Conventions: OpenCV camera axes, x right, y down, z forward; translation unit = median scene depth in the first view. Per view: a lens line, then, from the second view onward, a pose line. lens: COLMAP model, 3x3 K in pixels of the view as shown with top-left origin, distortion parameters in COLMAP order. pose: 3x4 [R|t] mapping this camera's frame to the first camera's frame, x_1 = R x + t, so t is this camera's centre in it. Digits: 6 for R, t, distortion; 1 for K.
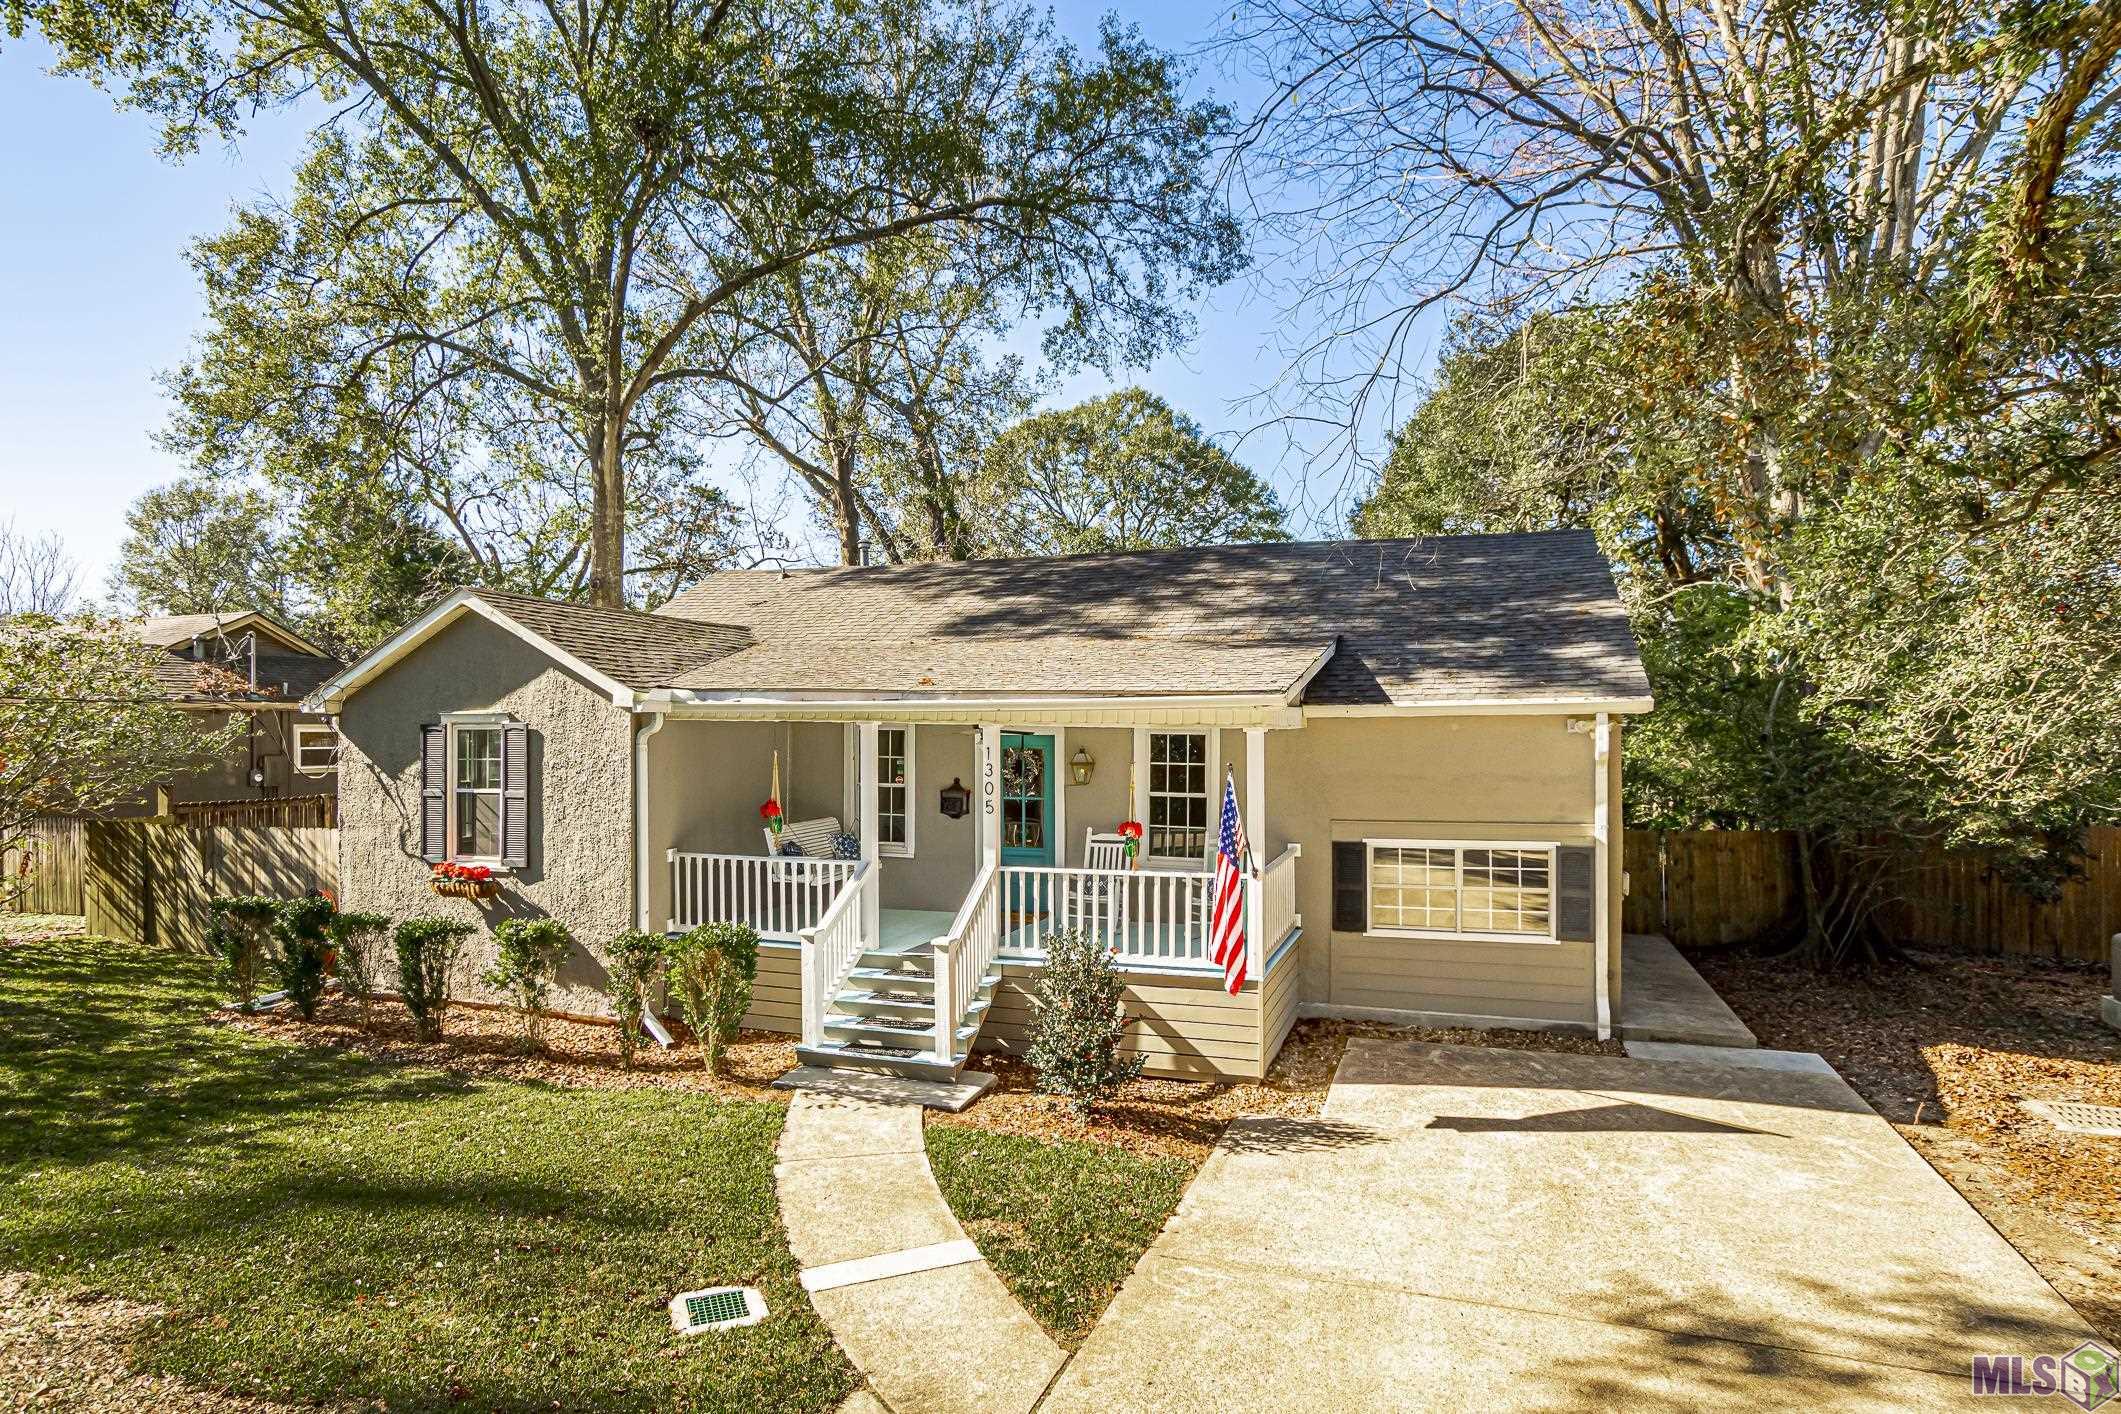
lens RADIAL K [[1073.6, 0, 1060.5], [0, 1073.6, 707.0], [0, 0, 1]] dist [0.001200, 0.000087]
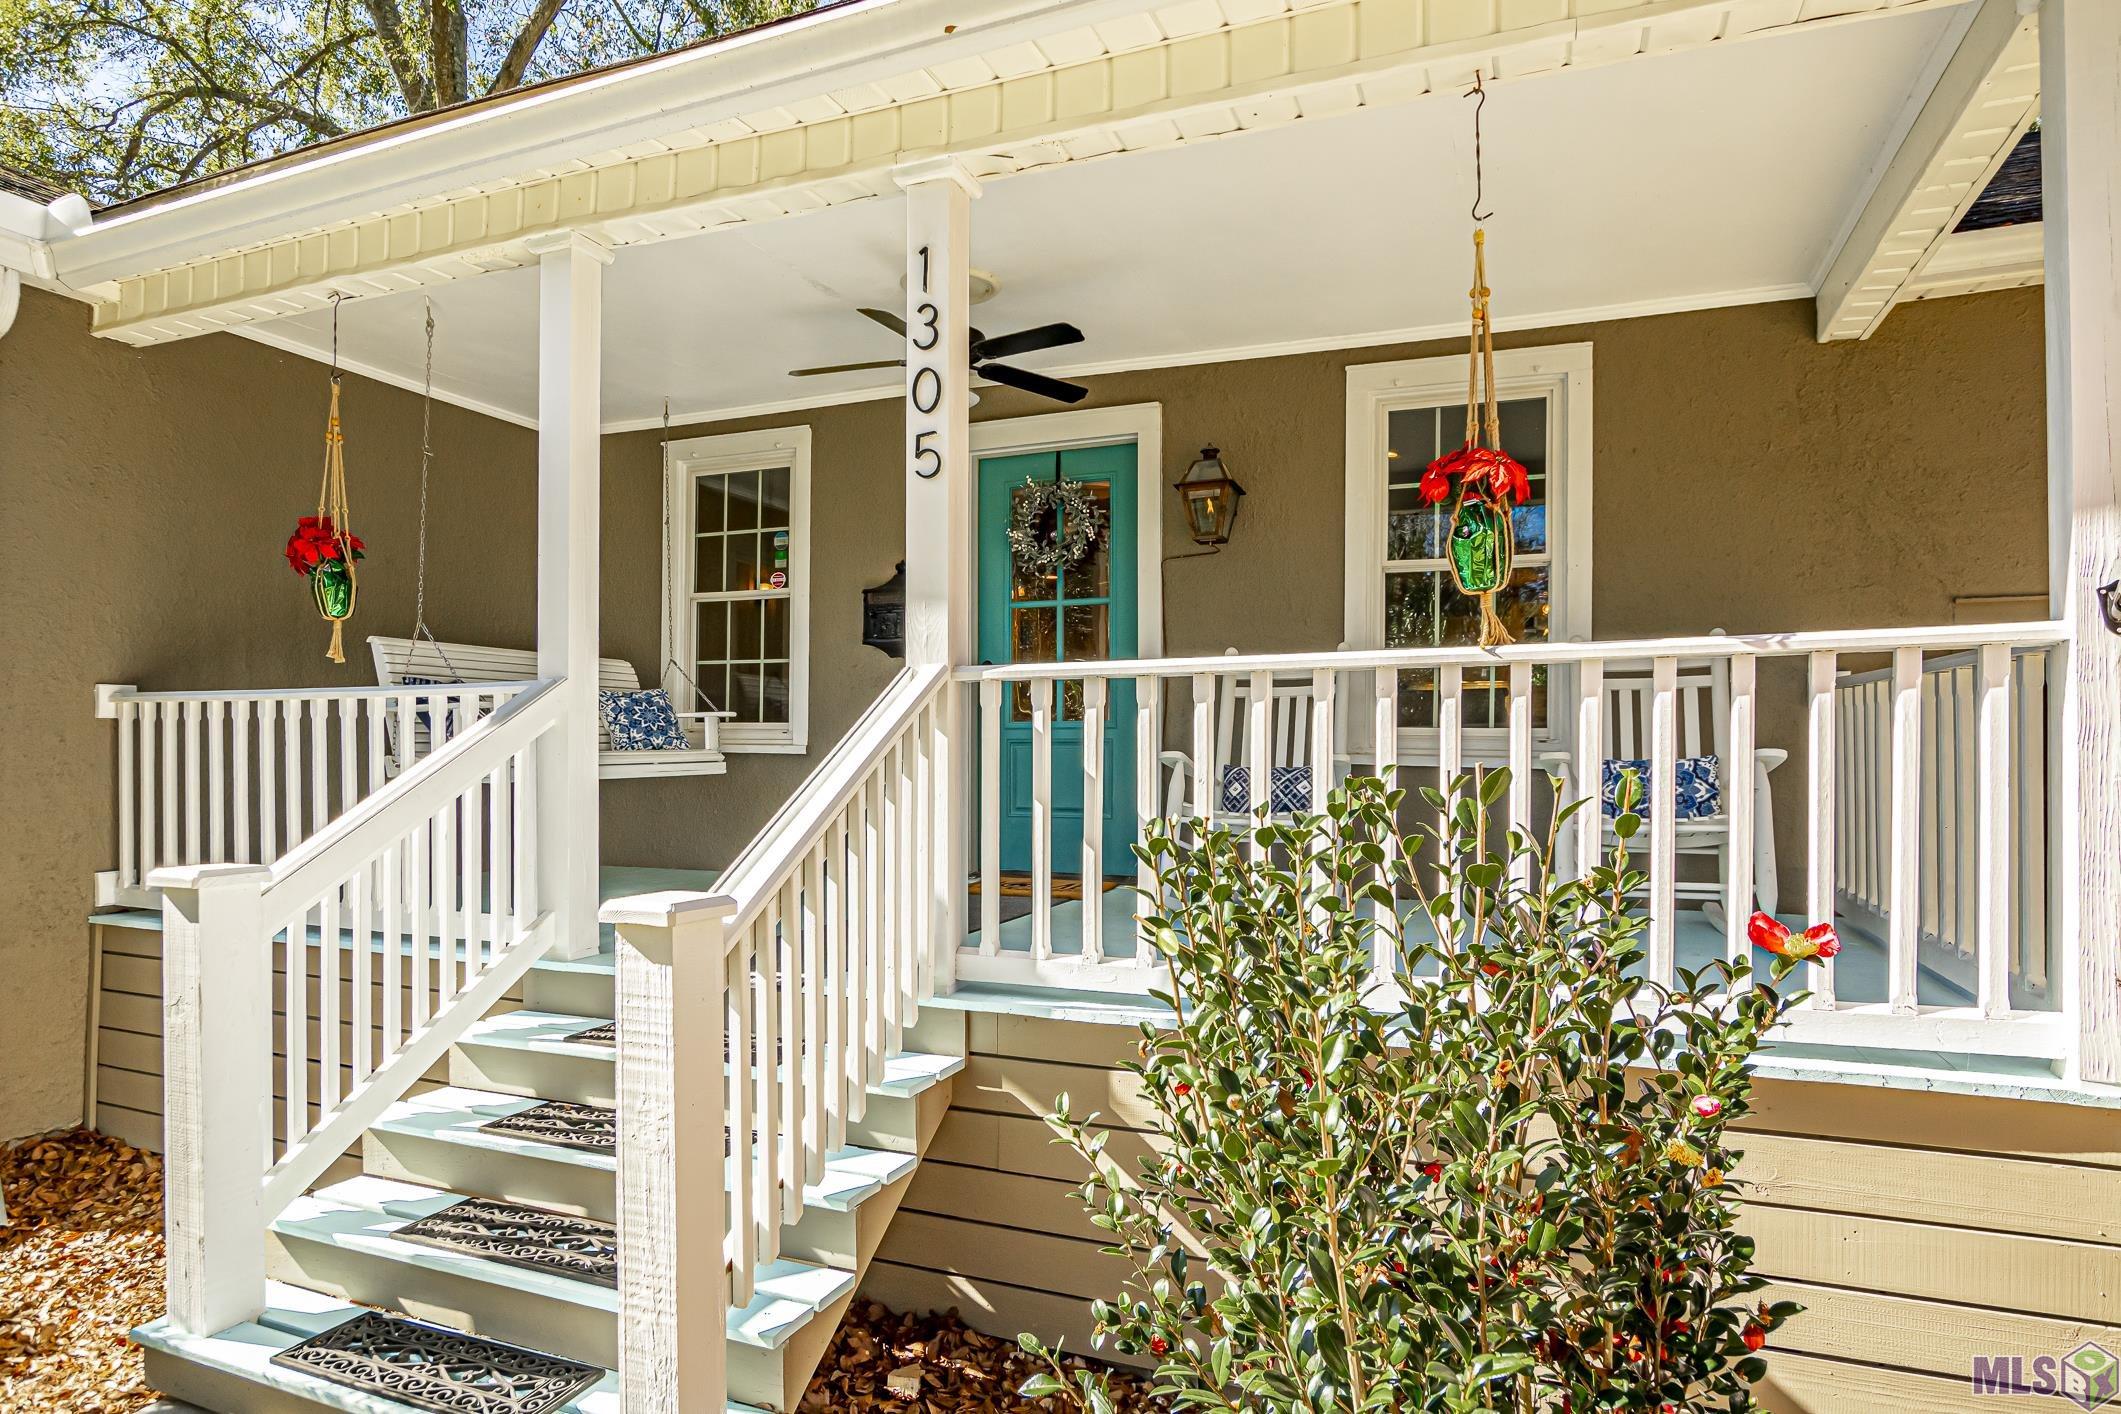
lens RADIAL K [[1158.0, 0, 1060.5], [0, 1158.0, 707.0], [0, 0, 1]] dist [-0.003322, -0.000651]
pose [[0.999085, 0.006086, -0.042345, -0.017418], [-0.006936, 0.999777, -0.019933, 0.158970], [0.042214, 0.020209, 0.998904, 0.667444]]
